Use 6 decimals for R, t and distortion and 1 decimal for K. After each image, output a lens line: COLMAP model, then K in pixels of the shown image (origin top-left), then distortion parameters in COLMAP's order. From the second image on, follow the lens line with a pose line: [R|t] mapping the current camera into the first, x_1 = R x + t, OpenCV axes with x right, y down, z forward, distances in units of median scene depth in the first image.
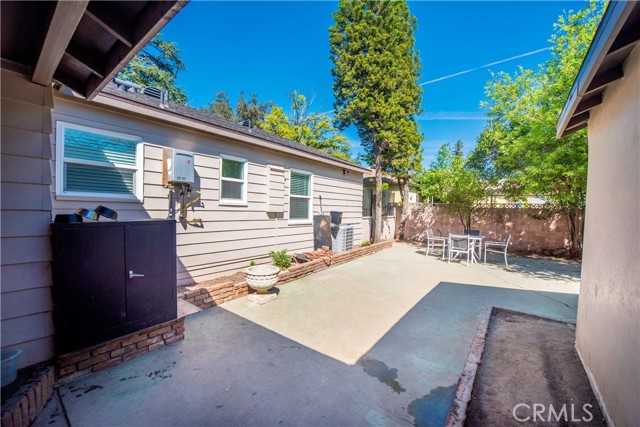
lens RADIAL K [[256.2, 0, 320.0], [0, 256.2, 213.5], [0, 0, 1]] dist [-0.015992, -0.000281]
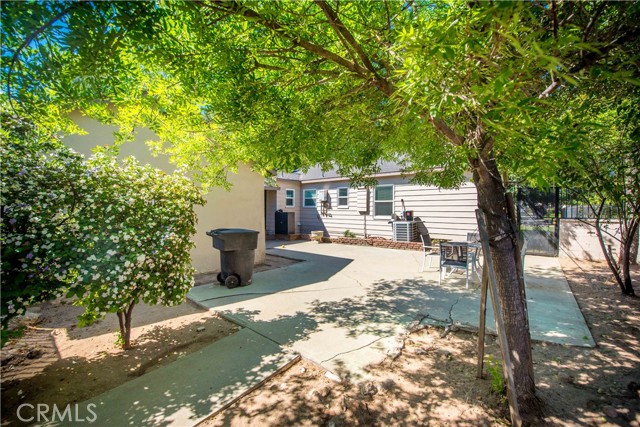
lens RADIAL K [[256.2, 0, 320.0], [0, 256.2, 213.5], [0, 0, 1]] dist [-0.015992, -0.000281]
pose [[-0.030843, -0.011570, -0.999457, 1.423970], [-0.025808, 0.999609, -0.010775, 0.033132], [0.999191, 0.025462, -0.031130, 0.629627]]
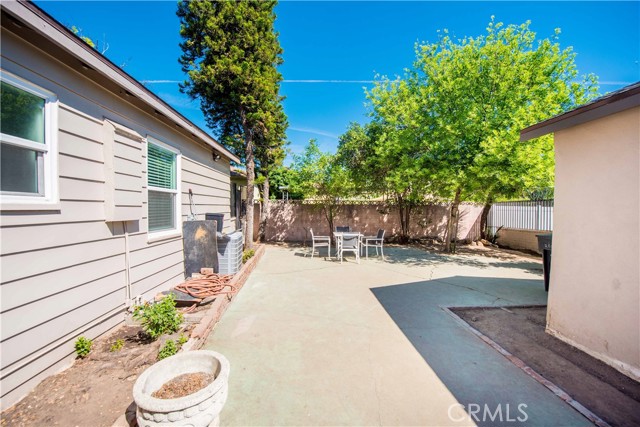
lens RADIAL K [[256.2, 0, 320.0], [0, 256.2, 213.5], [0, 0, 1]] dist [-0.015992, -0.000281]
pose [[0.751809, -0.035681, 0.658415, -0.180790], [0.025897, 0.999362, 0.024588, -0.018349], [-0.658873, -0.001434, 0.752253, 0.329756]]
